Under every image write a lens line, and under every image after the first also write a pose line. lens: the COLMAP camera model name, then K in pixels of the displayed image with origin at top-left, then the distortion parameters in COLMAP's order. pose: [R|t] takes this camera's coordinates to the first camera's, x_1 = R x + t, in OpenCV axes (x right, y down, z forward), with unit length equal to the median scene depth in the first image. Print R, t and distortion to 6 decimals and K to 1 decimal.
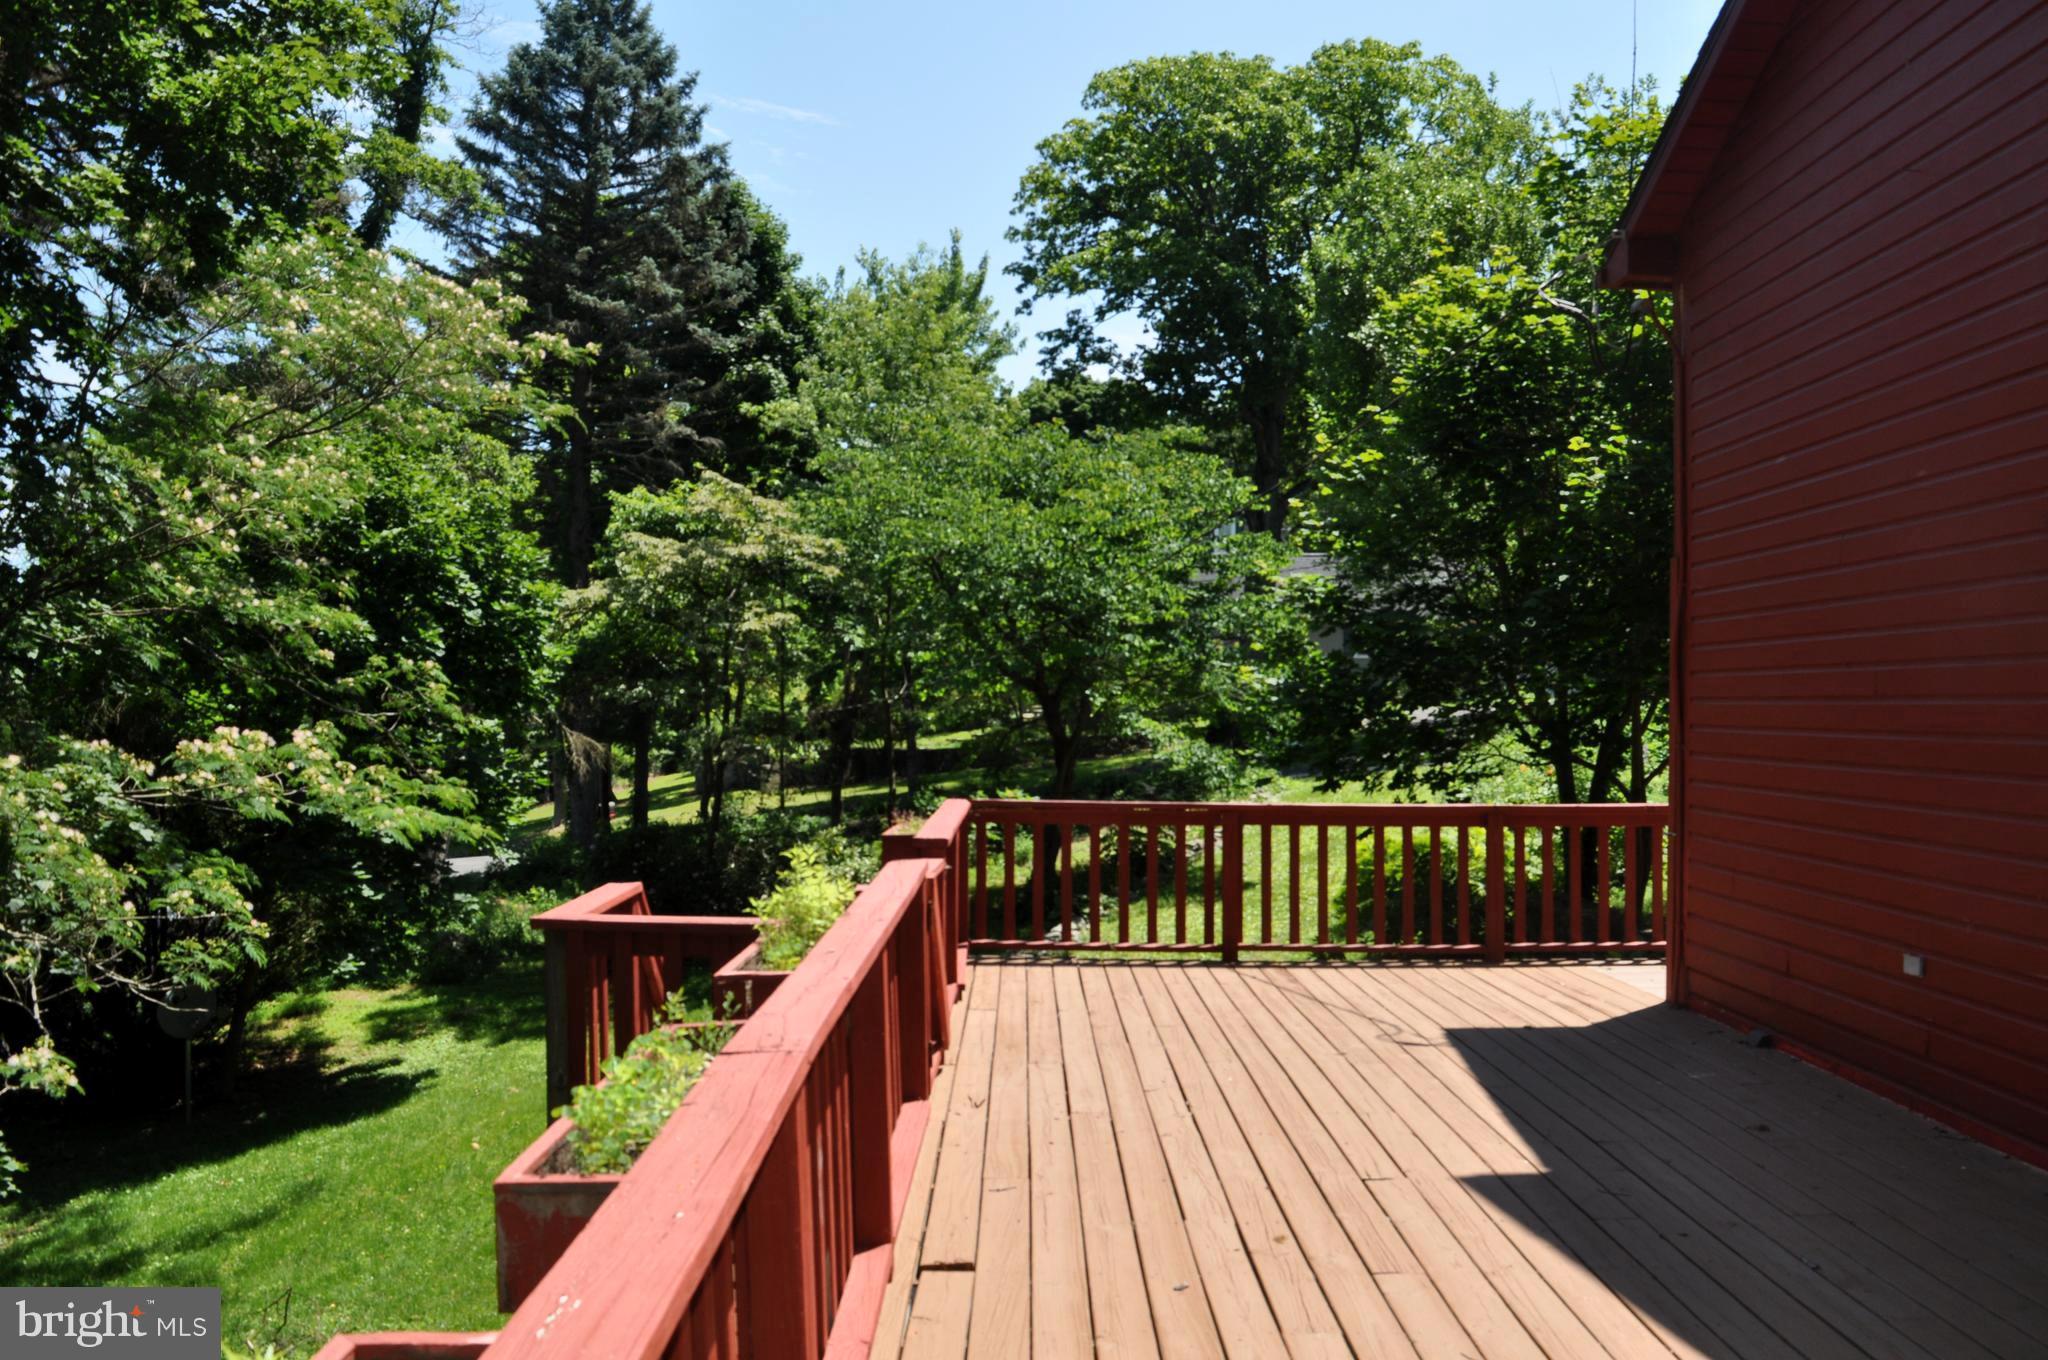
lens RADIAL K [[1614.2, 0, 1046.3], [0, 1614.2, 654.5], [0, 0, 1]] dist [-0.091515, 0.021583]
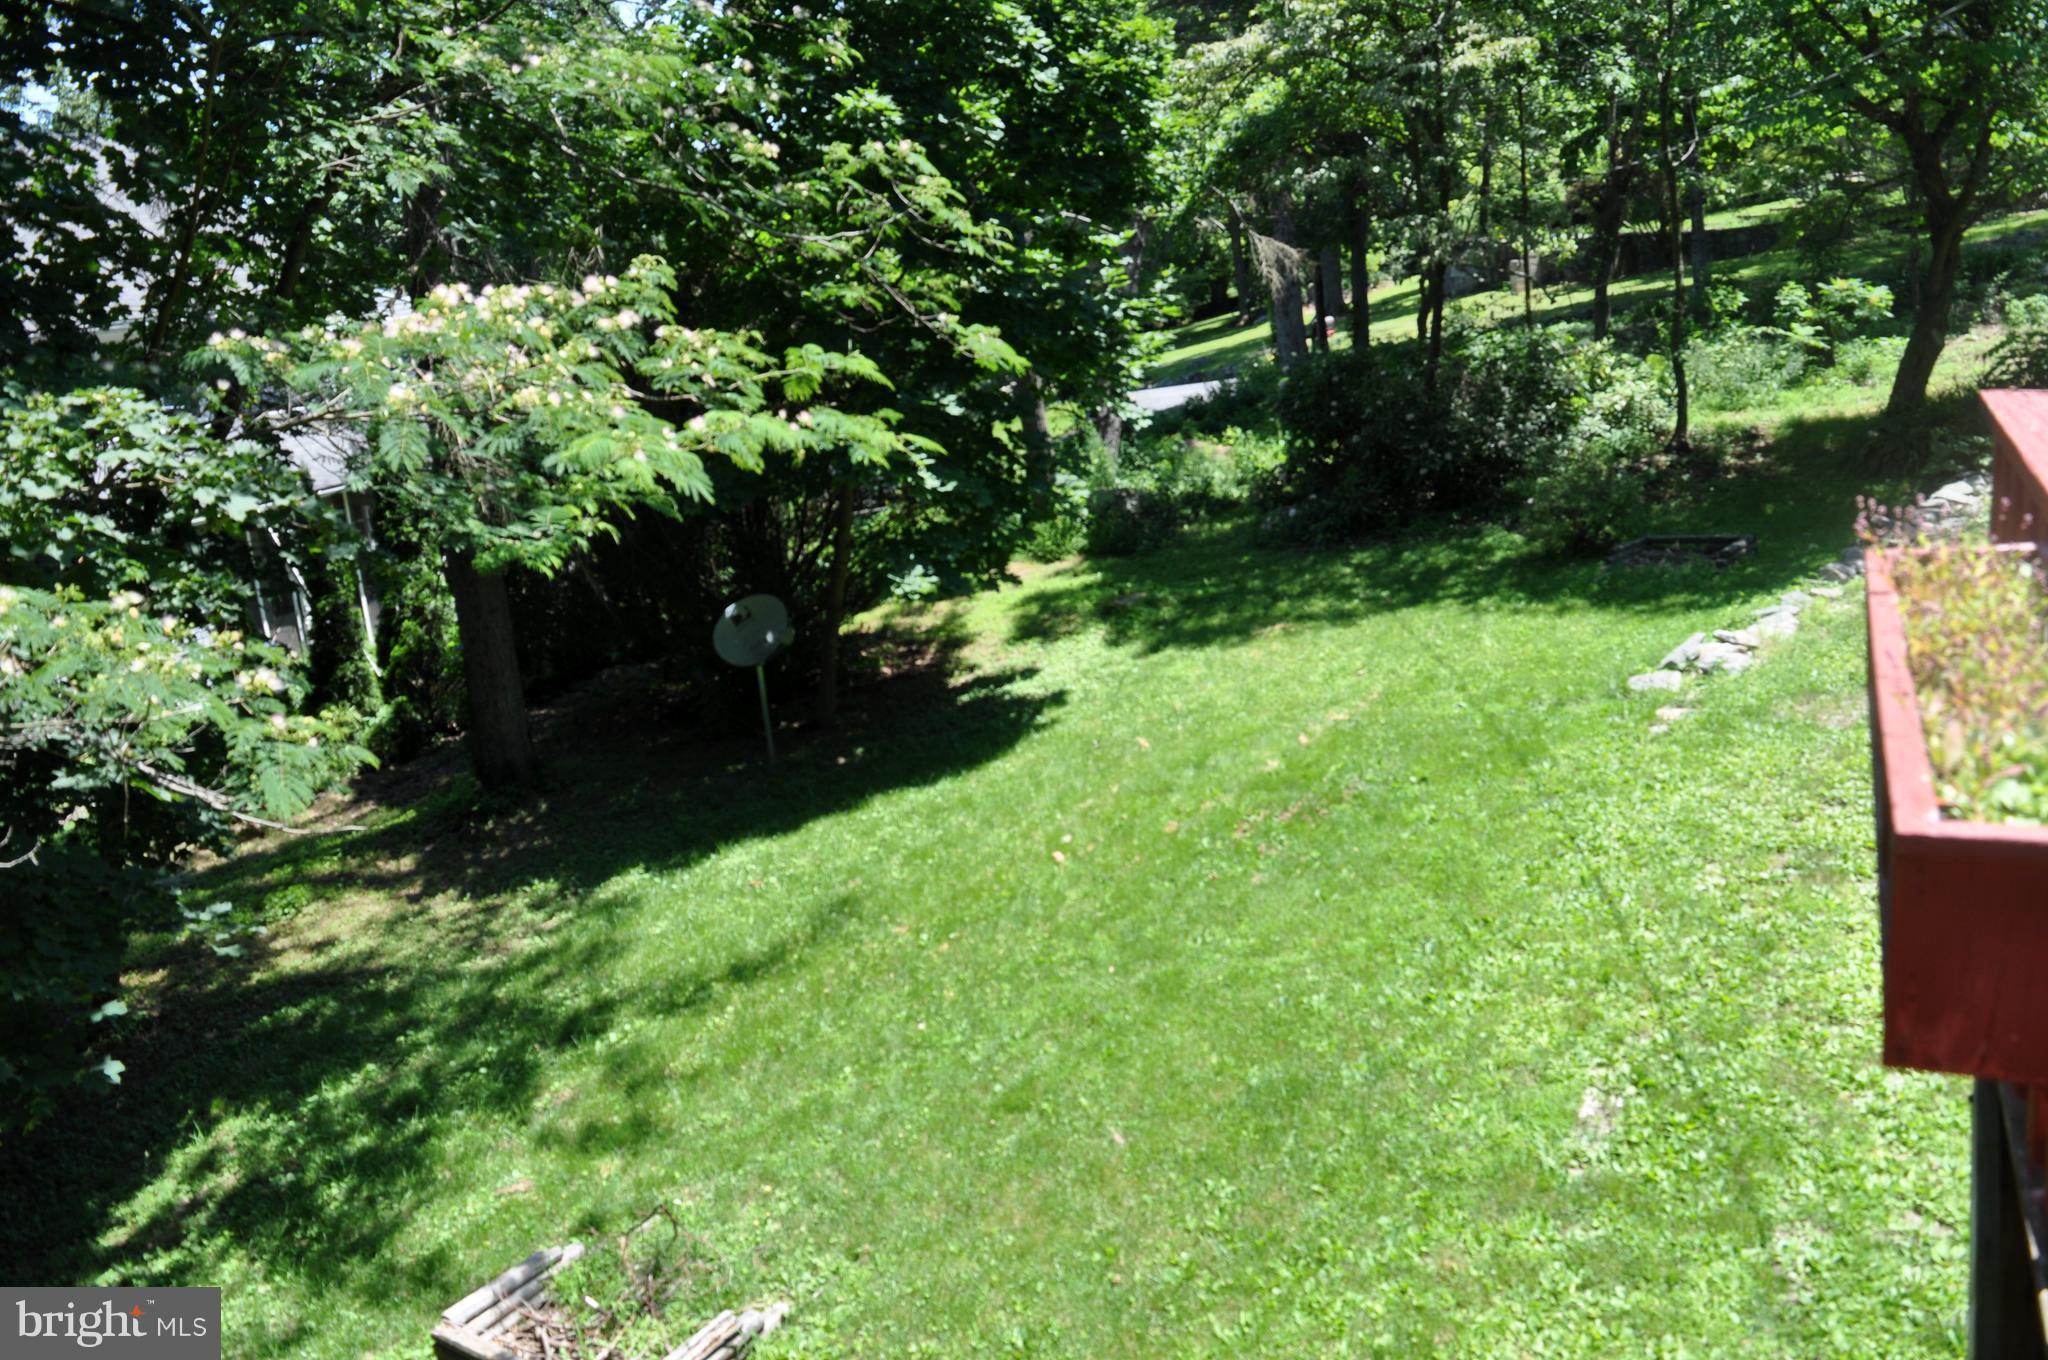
lens RADIAL K [[1614.2, 0, 1046.3], [0, 1614.2, 654.5], [0, 0, 1]] dist [-0.091515, 0.021583]
pose [[0.895281, 0.038065, -0.443872, -0.035306], [0.098426, 0.954822, 0.280406, 0.016892], [0.434492, -0.294731, 0.851088, 0.280386]]
